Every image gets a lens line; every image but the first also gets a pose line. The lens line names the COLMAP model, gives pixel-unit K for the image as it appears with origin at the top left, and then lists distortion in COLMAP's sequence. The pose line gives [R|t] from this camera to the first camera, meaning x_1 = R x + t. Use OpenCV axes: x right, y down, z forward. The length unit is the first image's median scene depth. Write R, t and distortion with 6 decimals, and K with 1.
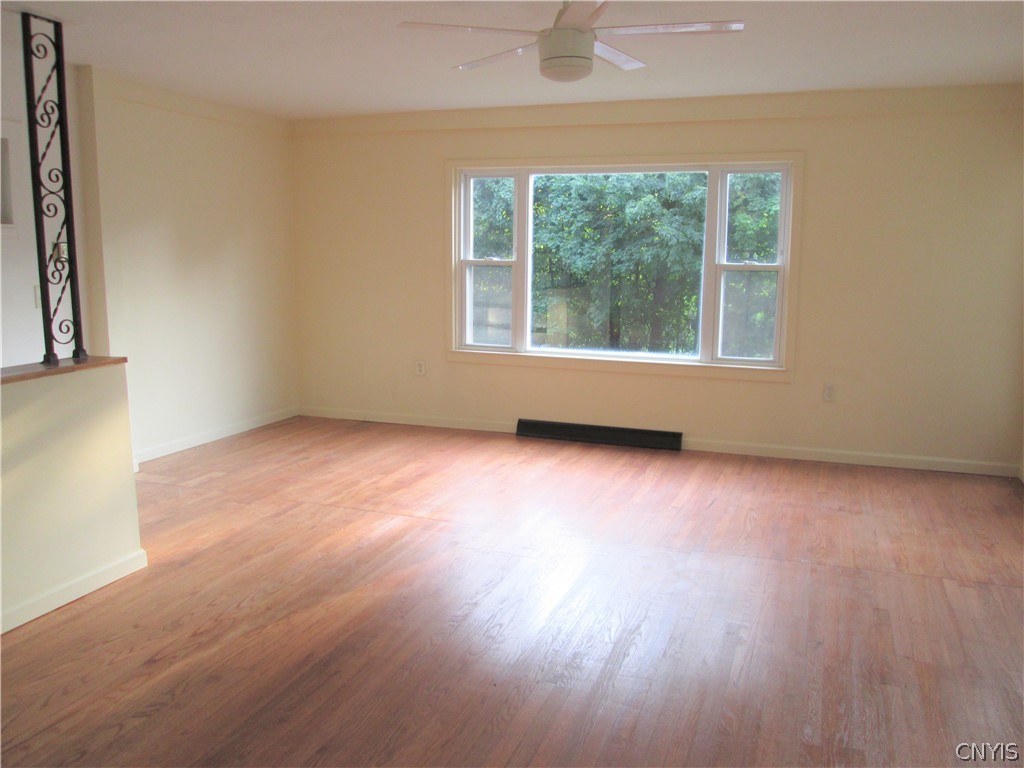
lens RADIAL K [[841.2, 0, 512.1], [0, 841.2, 386.0], [0, 0, 1]] dist [-0.059879, 0.030363]
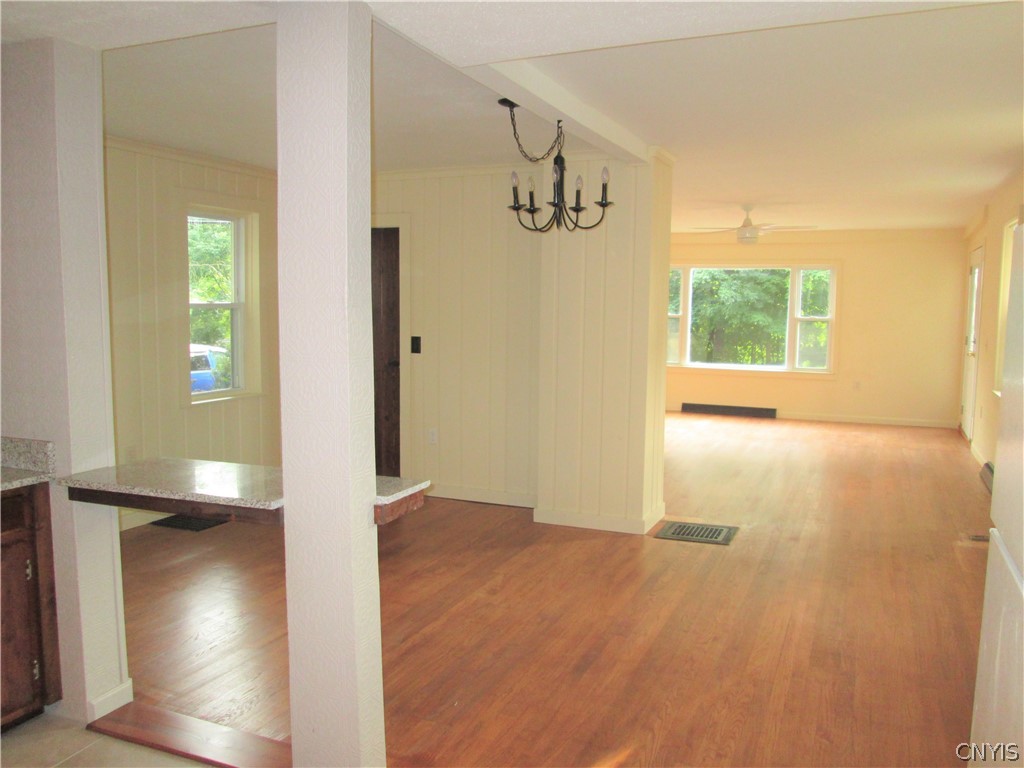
lens RADIAL K [[841.2, 0, 512.7], [0, 841.2, 384.8], [0, 0, 1]] dist [-0.059879, 0.030363]
pose [[0.998817, -0.009105, -0.047759, -0.290717], [0.008317, 0.999826, -0.016685, 0.029592], [0.047903, 0.016268, 0.998720, -0.868588]]
